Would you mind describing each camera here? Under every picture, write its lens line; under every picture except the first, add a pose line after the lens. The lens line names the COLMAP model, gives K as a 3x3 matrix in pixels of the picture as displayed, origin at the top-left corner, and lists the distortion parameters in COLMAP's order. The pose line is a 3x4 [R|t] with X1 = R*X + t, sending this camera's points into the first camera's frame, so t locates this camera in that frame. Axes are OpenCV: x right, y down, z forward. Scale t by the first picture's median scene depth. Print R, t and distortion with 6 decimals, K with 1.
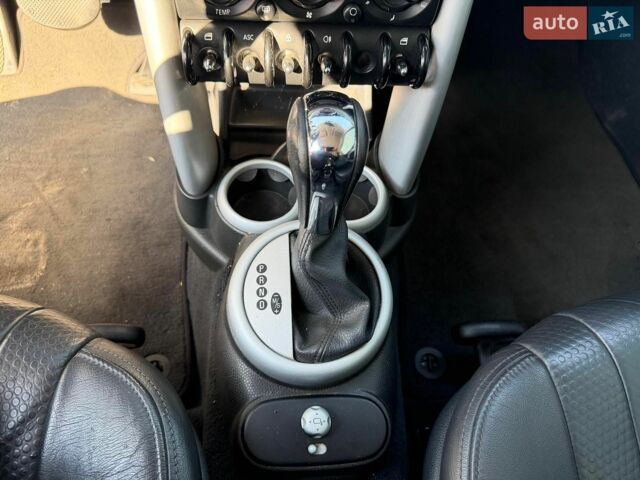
lens RADIAL K [[470.1, 0, 322.0], [0, 470.1, 241.8], [0, 0, 1]] dist [-0.004664, -0.006683]
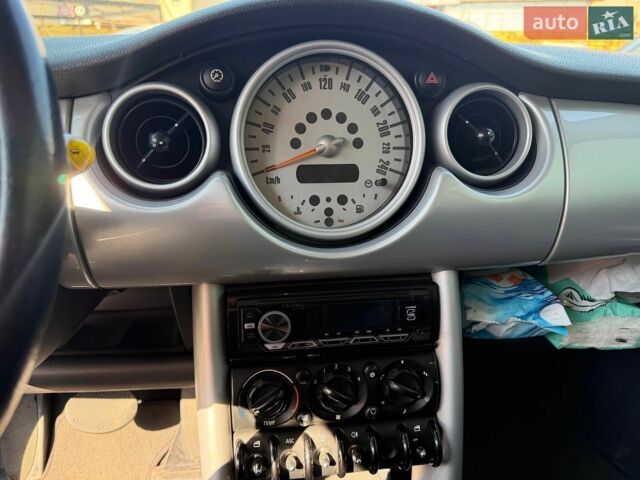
lens RADIAL K [[470.1, 0, 316.7], [0, 470.1, 246.1], [0, 0, 1]] dist [-0.004664, -0.006683]
pose [[0.994462, -0.096263, 0.042184, -0.090217], [0.100308, 0.749487, -0.654375, -0.015029], [0.031376, 0.654983, 0.754992, -0.229358]]
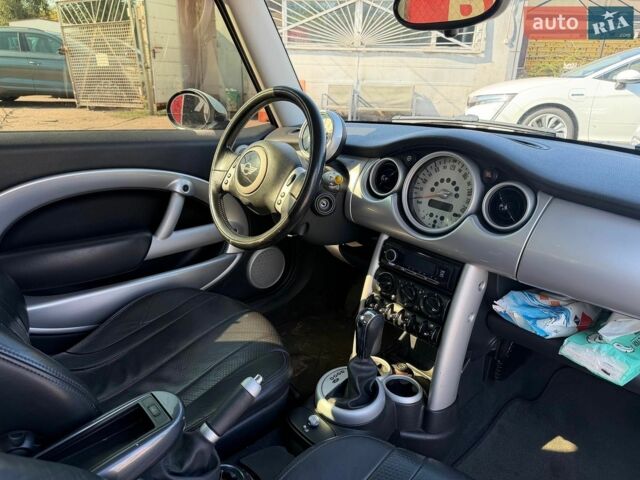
lens RADIAL K [[470.1, 0, 320.0], [0, 470.1, 238.9], [0, 0, 1]] dist [-0.004664, -0.006683]
pose [[0.592269, 0.214673, -0.776616, 1.817114], [-0.696118, 0.621708, -0.359025, 0.675262], [0.405756, 0.753256, 0.517656, -1.021070]]
